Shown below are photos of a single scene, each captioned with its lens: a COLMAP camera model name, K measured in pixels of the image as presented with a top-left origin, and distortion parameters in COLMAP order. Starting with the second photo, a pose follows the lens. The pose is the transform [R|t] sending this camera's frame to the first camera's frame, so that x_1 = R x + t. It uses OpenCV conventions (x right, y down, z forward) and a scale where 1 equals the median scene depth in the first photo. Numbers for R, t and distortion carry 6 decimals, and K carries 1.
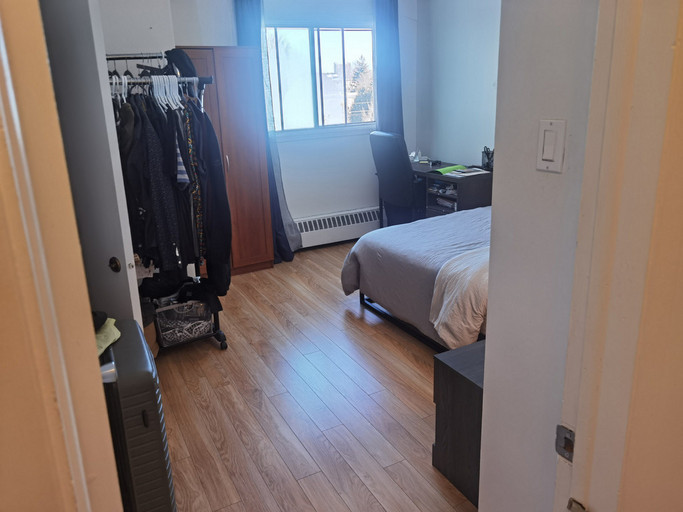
lens RADIAL K [[546.4, 0, 342.4], [0, 546.4, 251.5], [0, 0, 1]] dist [0.039023, -0.049024]
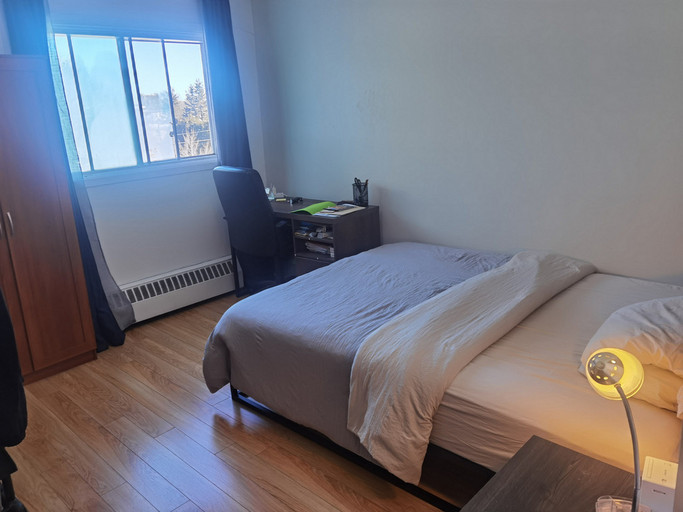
lens RADIAL K [[546.4, 0, 342.4], [0, 546.4, 251.5], [0, 0, 1]] dist [0.039023, -0.049024]
pose [[0.947095, -0.096188, 0.306200, -0.029269], [0.111867, 0.993140, -0.034031, -0.053173], [-0.300826, 0.066485, 0.951359, 0.212288]]
